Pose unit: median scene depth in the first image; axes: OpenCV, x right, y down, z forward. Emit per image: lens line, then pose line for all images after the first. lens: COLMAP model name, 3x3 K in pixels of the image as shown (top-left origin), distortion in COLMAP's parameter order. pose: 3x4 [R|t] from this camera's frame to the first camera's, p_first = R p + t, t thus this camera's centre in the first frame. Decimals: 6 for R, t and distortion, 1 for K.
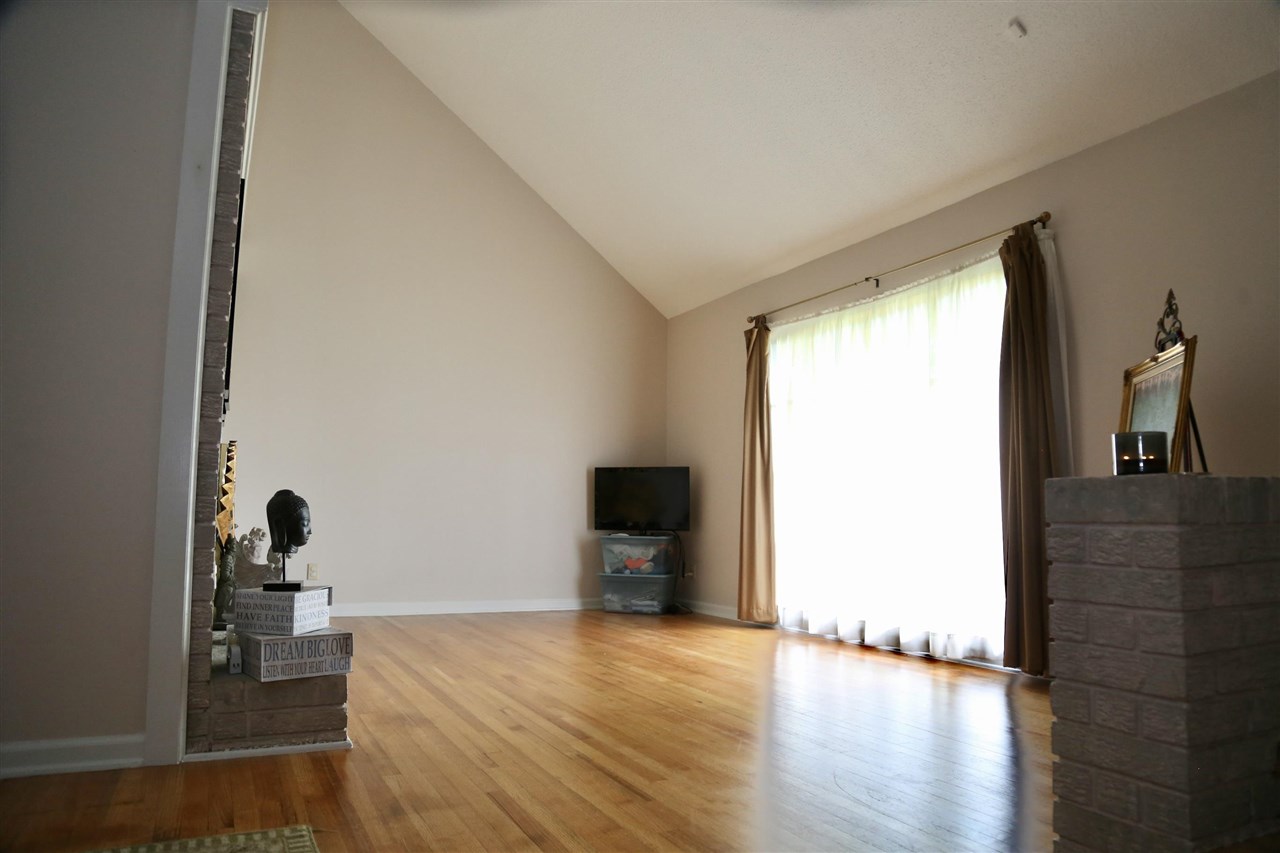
lens RADIAL K [[879.9, 0, 640.0], [0, 879.9, 426.5], [0, 0, 1]] dist [-0.125143, 0.072914]
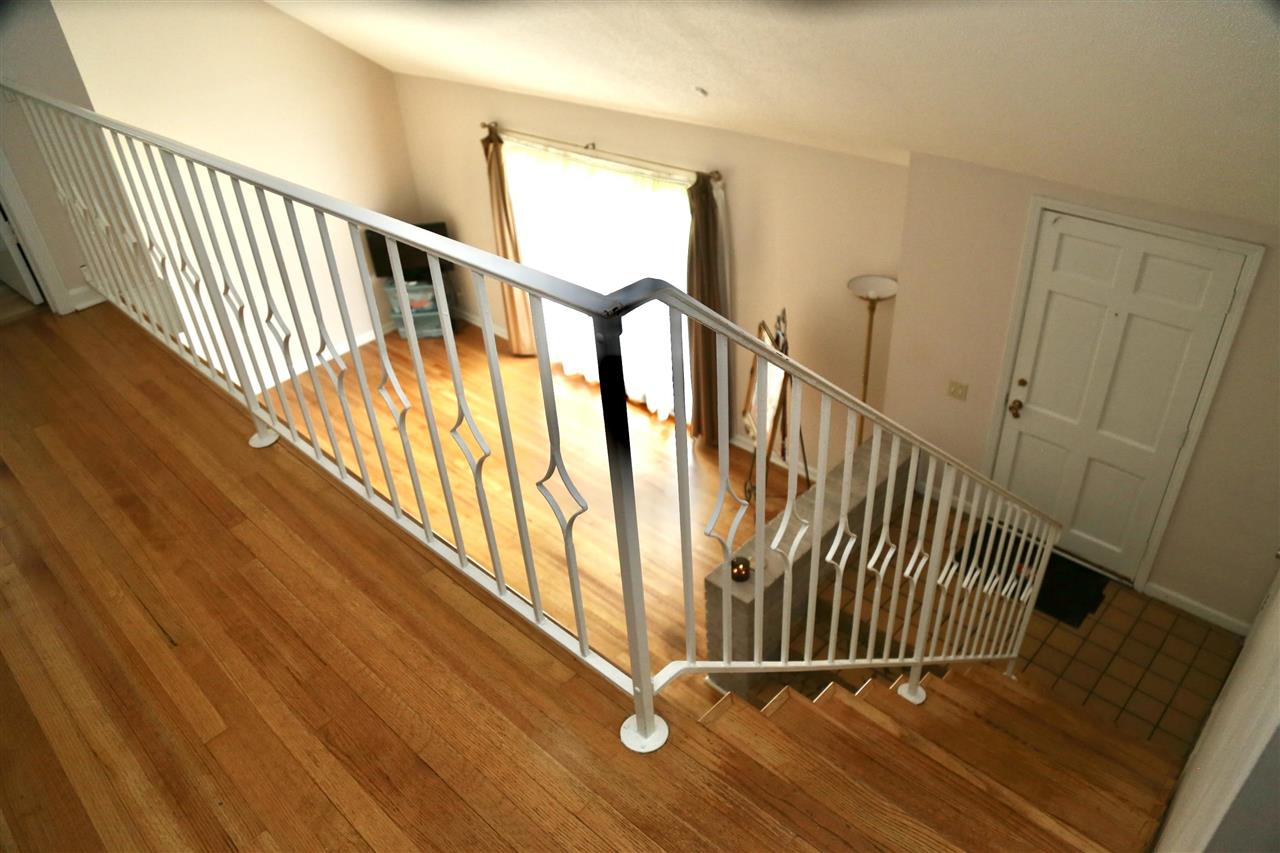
lens RADIAL K [[879.9, 0, 640.0], [0, 879.9, 426.5], [0, 0, 1]] dist [-0.125143, 0.072914]
pose [[0.936535, -0.252443, 0.243259, -0.093778], [0.042936, 0.771256, 0.635075, -0.830337], [-0.347935, -0.584325, 0.733147, -0.237750]]
